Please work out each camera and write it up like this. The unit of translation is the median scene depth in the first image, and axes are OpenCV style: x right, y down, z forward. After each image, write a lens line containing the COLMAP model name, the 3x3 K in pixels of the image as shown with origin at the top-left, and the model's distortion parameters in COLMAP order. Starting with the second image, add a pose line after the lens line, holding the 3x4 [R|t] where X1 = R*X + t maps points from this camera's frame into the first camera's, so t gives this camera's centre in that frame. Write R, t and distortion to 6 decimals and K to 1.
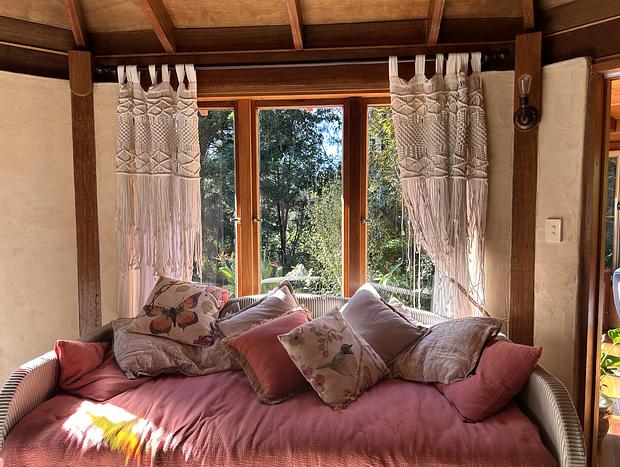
lens RADIAL K [[472.0, 0, 310.0], [0, 472.0, 233.5], [0, 0, 1]] dist [0.023571, -0.012248]
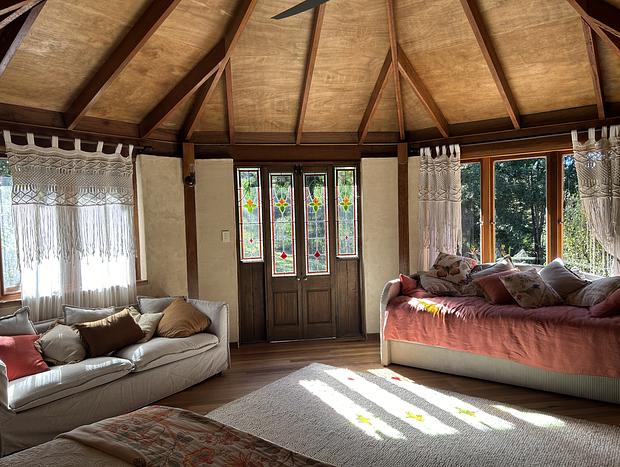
lens RADIAL K [[461.2, 0, 307.1], [0, 461.2, 242.3], [0, 0, 1]] dist [0.005502, -0.007423]
pose [[0.861755, 0.010472, -0.507216, 0.190964], [-0.003879, 0.999894, 0.014054, 0.026653], [0.507310, -0.010144, 0.861704, -0.988175]]
